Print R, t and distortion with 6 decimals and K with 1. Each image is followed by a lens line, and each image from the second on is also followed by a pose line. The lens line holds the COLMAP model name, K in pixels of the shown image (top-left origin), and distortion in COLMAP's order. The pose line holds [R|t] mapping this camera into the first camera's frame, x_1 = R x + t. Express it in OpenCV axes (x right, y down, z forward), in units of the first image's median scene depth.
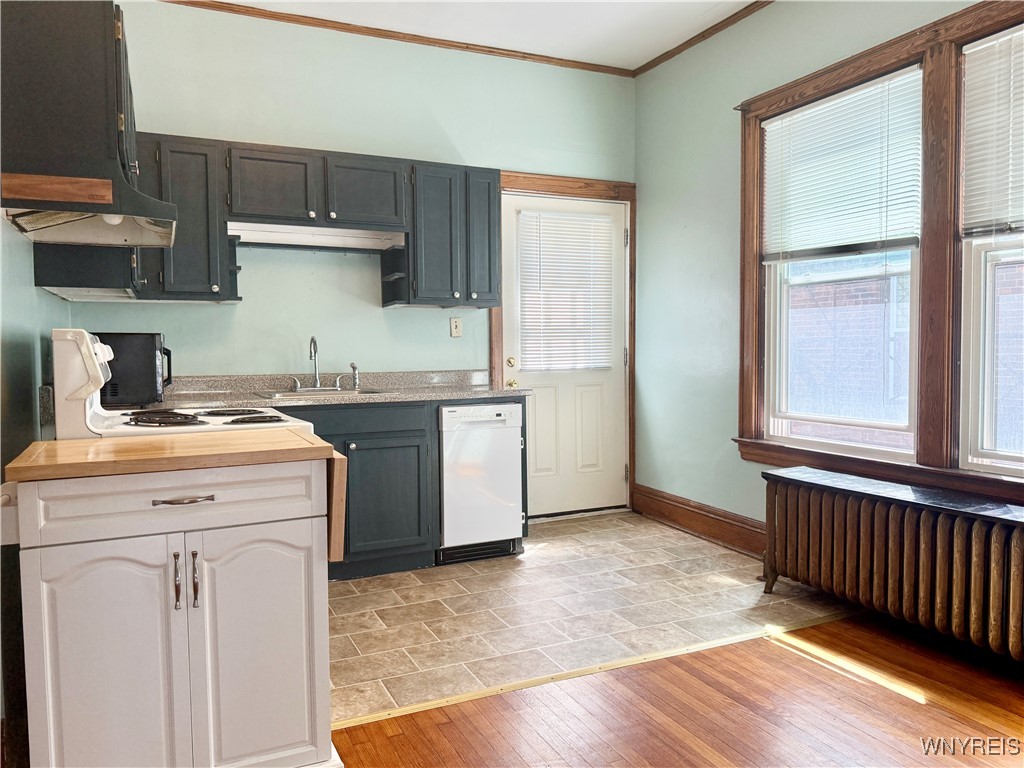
lens RADIAL K [[733.1, 0, 541.0], [0, 733.1, 378.7], [0, 0, 1]] dist [0.025004, -0.015543]
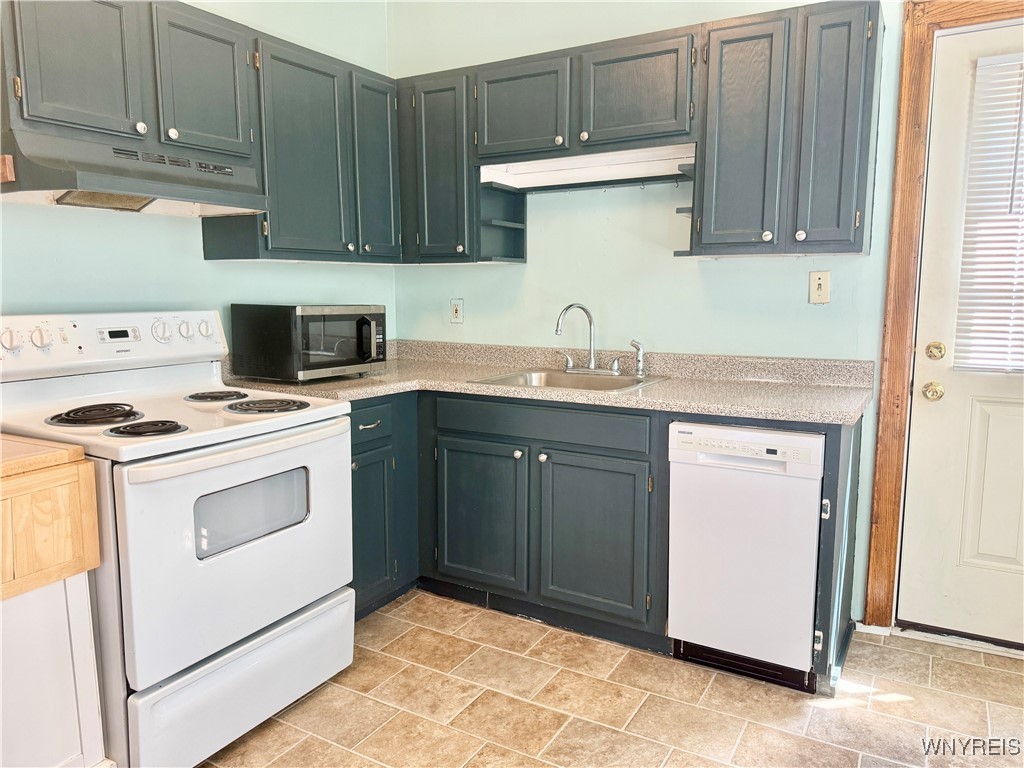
lens RADIAL K [[733.1, 0, 512.9], [0, 733.1, 385.1], [0, 0, 1]] dist [0.025004, -0.015543]
pose [[0.547730, 0.120285, -0.827964, 0.305061], [-0.038085, 0.992170, 0.118946, -0.062895], [0.835788, -0.033617, 0.548022, 0.536457]]
